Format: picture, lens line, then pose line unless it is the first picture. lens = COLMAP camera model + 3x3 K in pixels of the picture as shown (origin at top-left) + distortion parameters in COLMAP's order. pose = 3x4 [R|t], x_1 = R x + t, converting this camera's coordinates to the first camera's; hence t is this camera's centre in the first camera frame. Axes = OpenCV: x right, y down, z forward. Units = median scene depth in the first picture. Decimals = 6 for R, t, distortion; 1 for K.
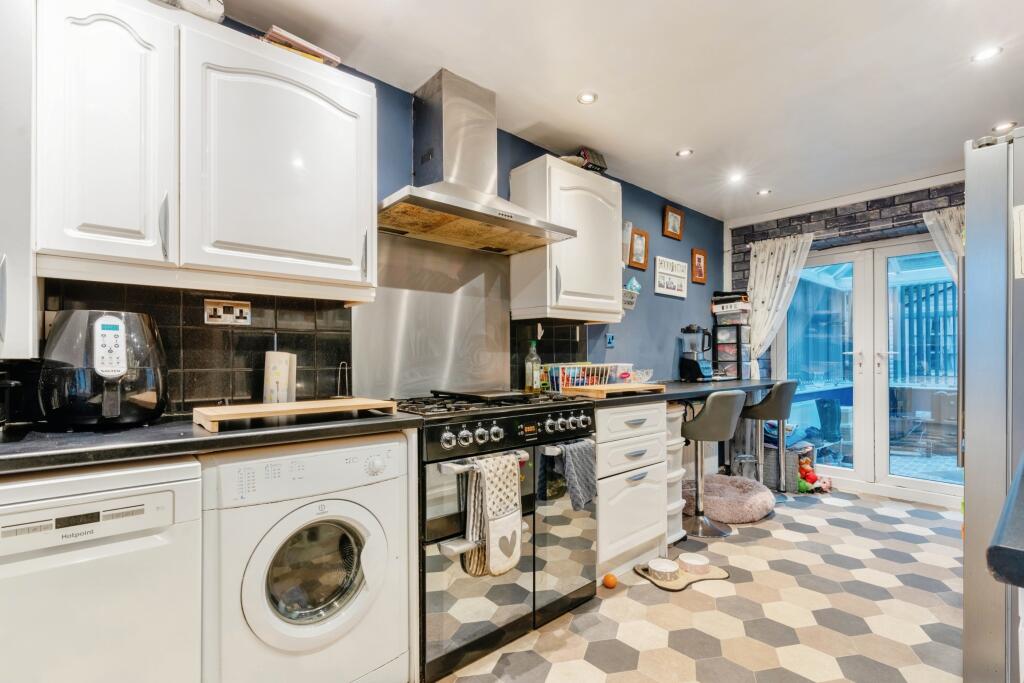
lens RADIAL K [[471.7, 0, 513.1], [0, 471.7, 357.9], [0, 0, 1]] dist [-0.000898, 0.000044]
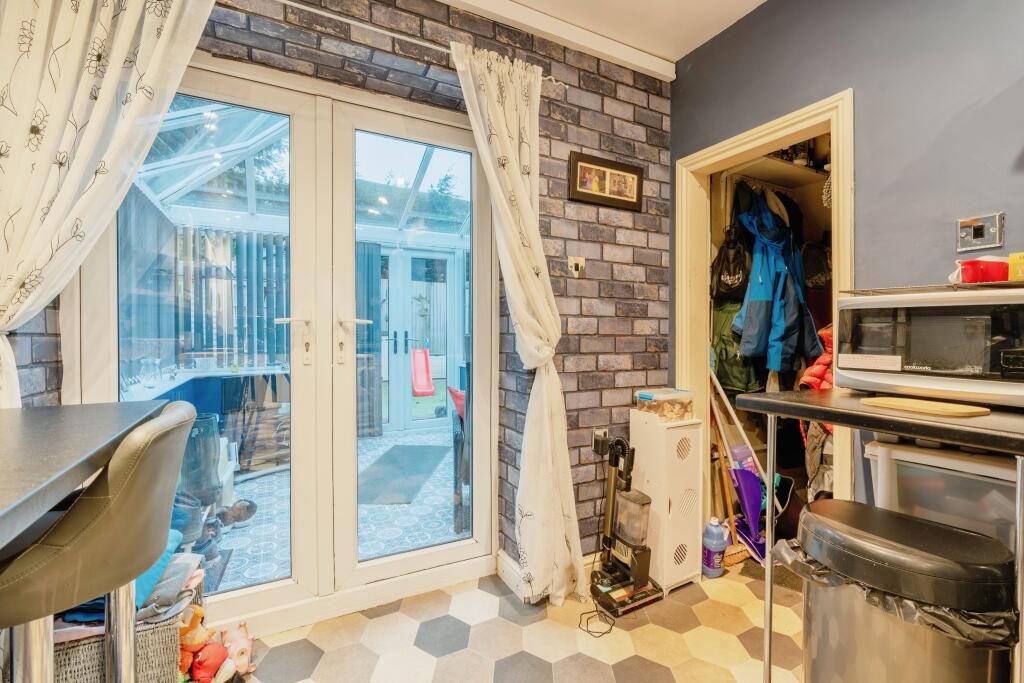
lens RADIAL K [[457.4, 0, 512.0], [0, 457.4, 341.5], [0, 0, 1]] dist [-0.000639, 0.000044]
pose [[0.233856, -0.012884, 0.972186, 0.446462], [-0.003591, 0.999894, 0.014115, 0.002790], [-0.972265, -0.006792, 0.233785, 0.891585]]
